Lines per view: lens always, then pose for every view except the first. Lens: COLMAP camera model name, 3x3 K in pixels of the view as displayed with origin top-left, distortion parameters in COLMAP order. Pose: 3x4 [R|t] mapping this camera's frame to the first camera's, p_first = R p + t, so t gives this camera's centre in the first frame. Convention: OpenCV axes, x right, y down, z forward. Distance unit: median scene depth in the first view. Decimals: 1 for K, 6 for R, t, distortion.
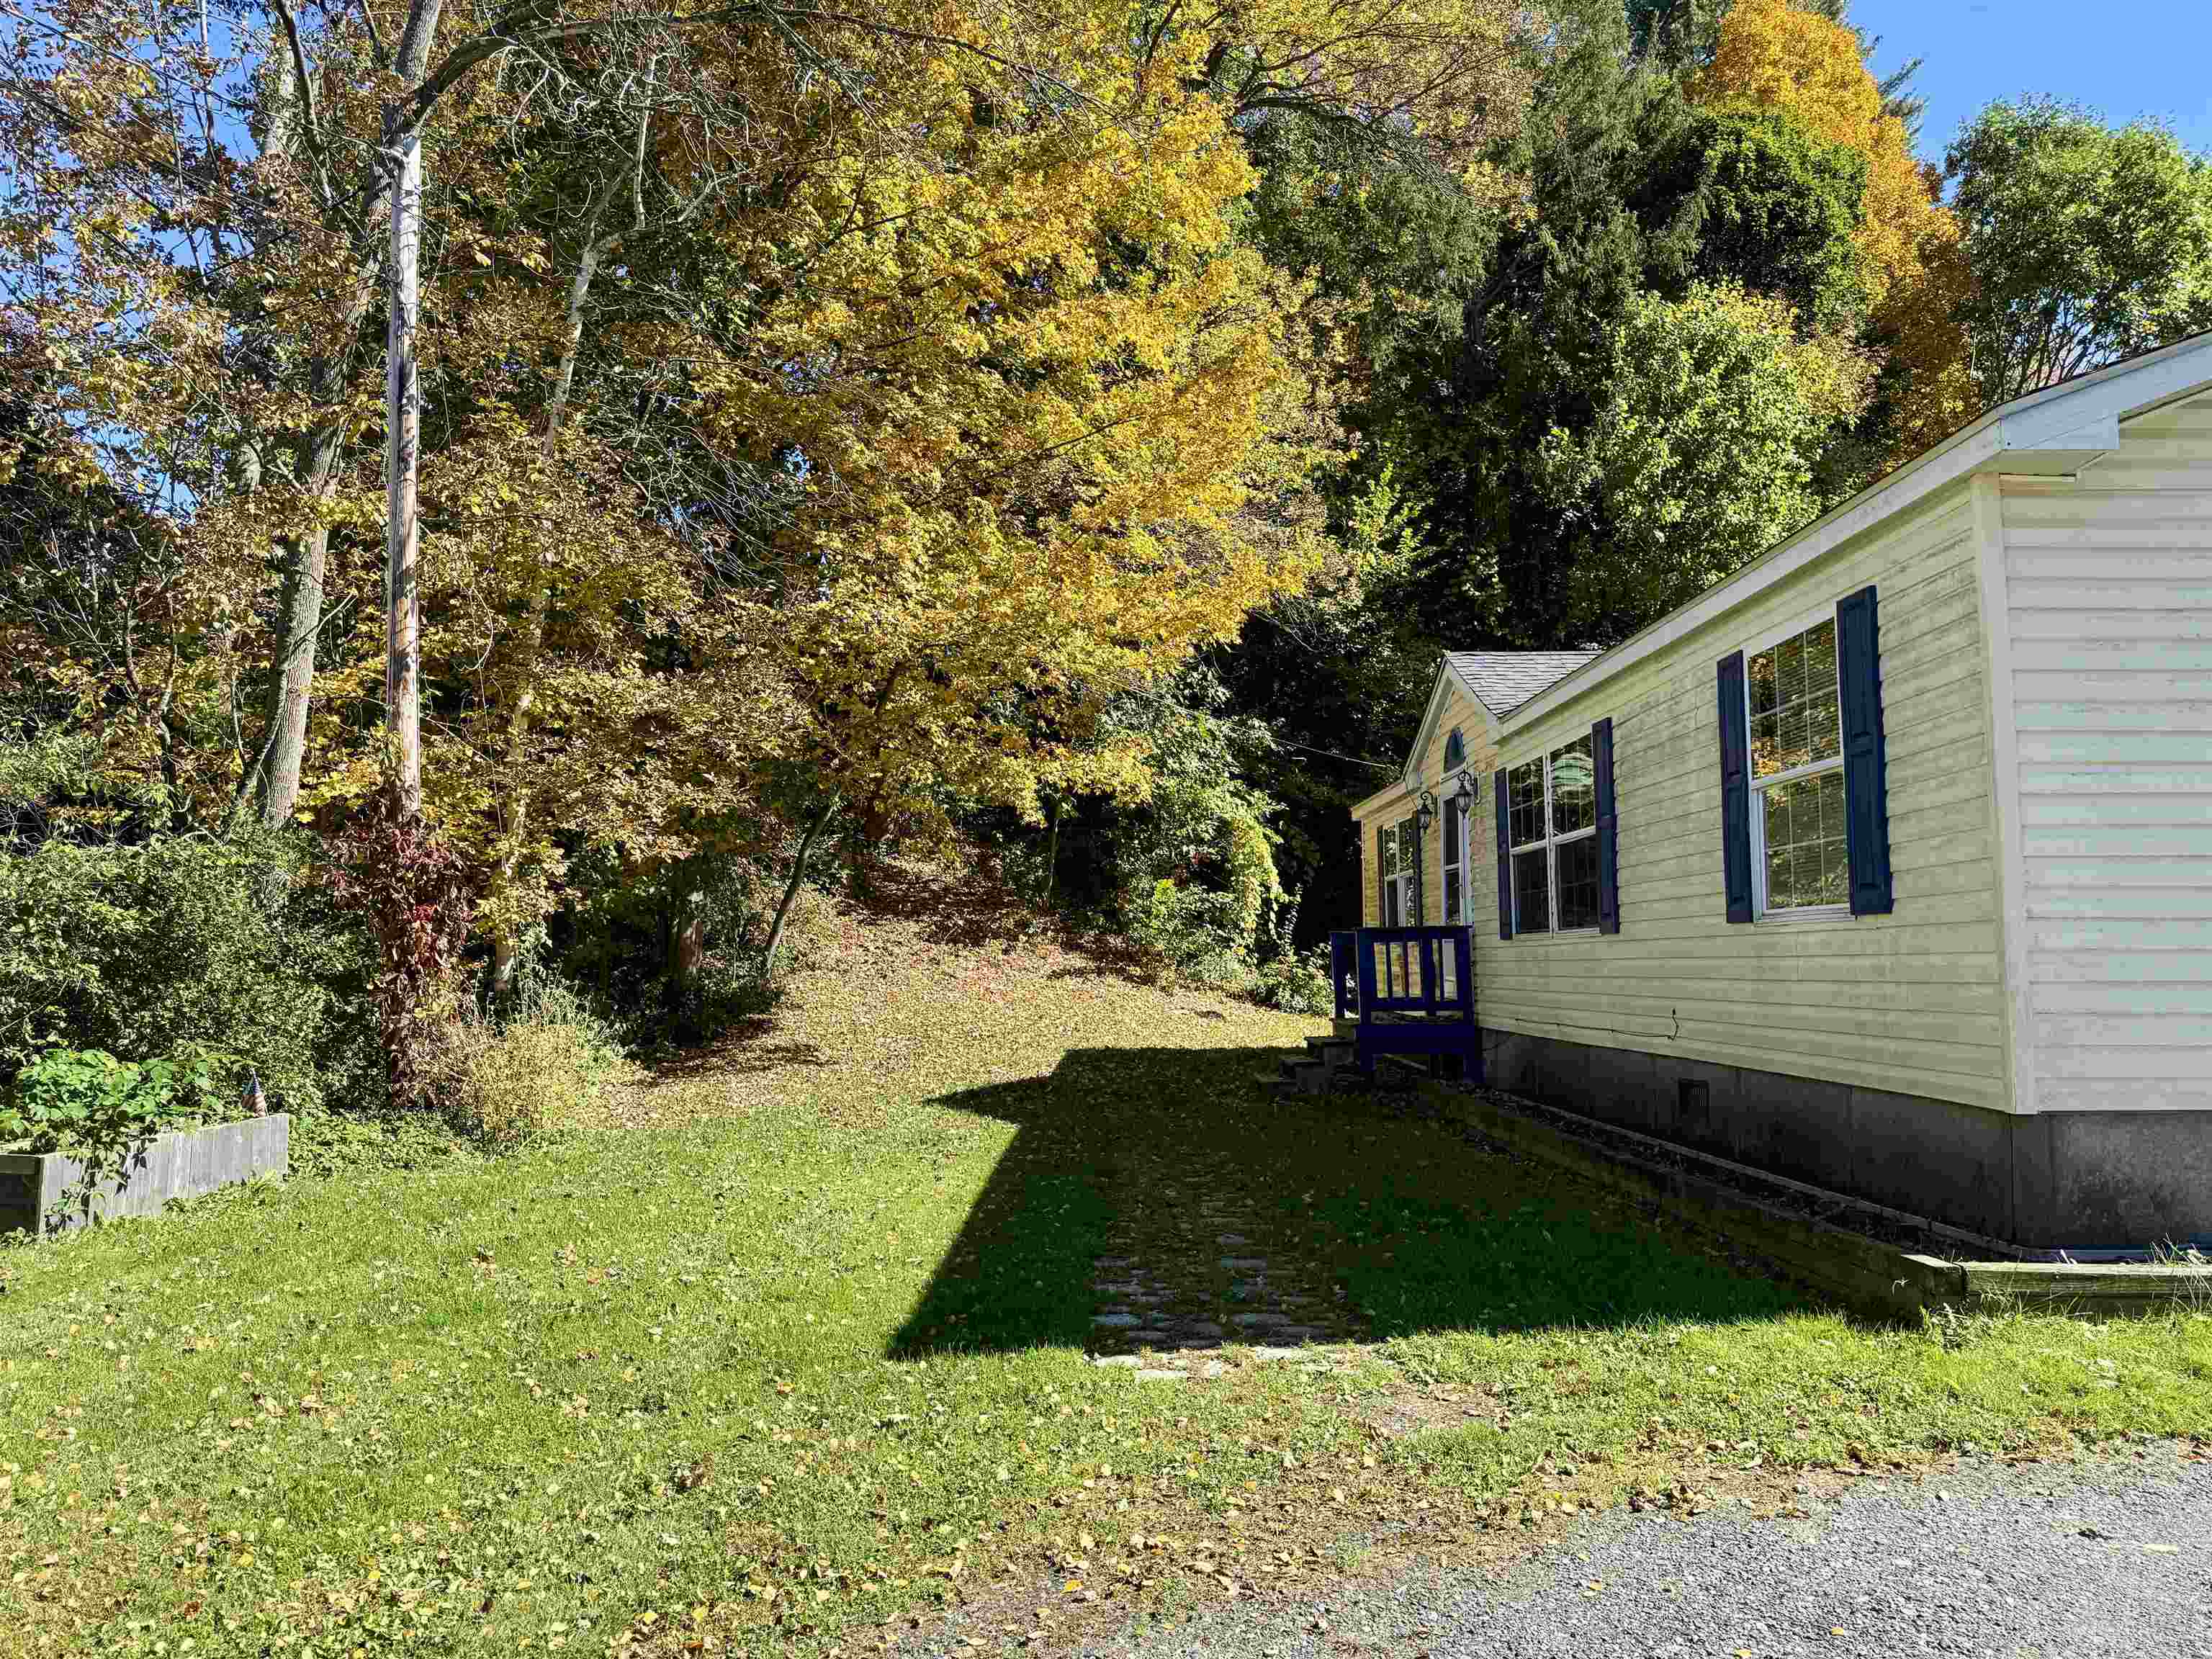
lens RADIAL K [[1541.9, 0, 1106.0], [0, 1541.9, 829.5], [0, 0, 1]] dist [-0.136766, 0.152805]
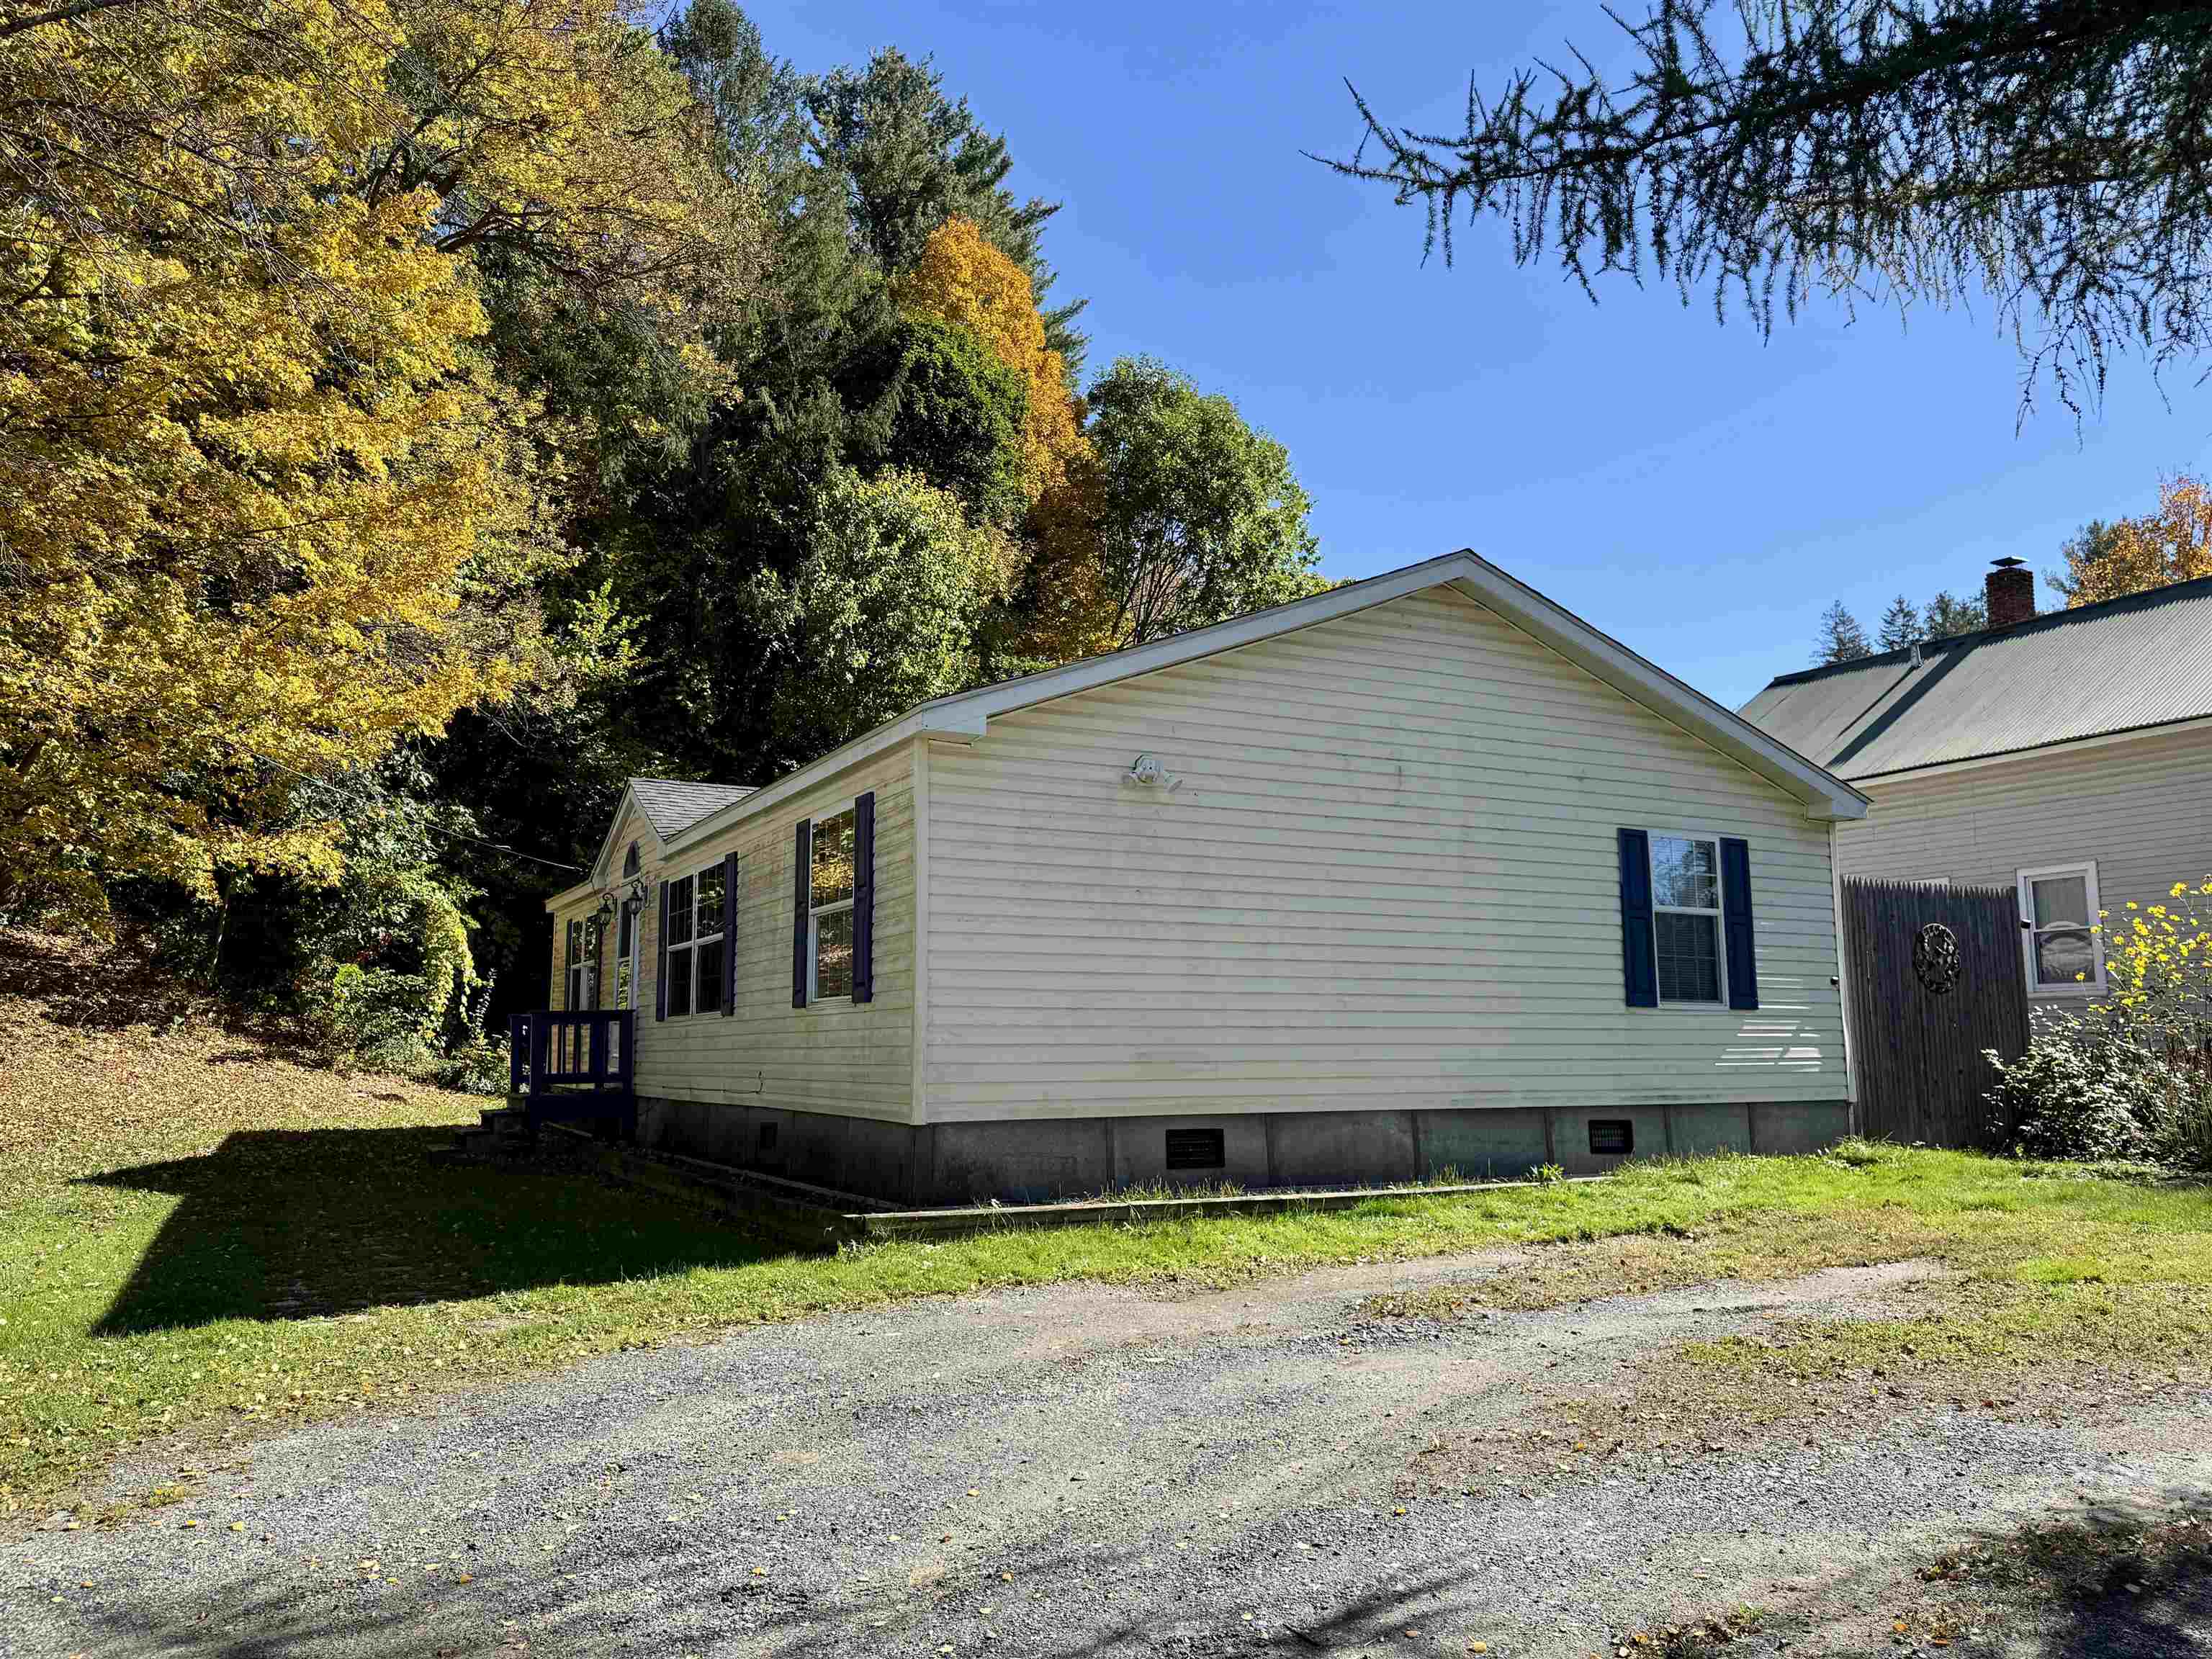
lens RADIAL K [[1637.5, 0, 1106.0], [0, 1637.5, 829.5], [0, 0, 1]] dist [0.133986, -0.176429]
pose [[0.894869, 0.061309, 0.442099, -0.008008], [-0.040025, 0.997553, -0.057321, -0.012417], [-0.444531, 0.033600, 0.895133, -0.223743]]
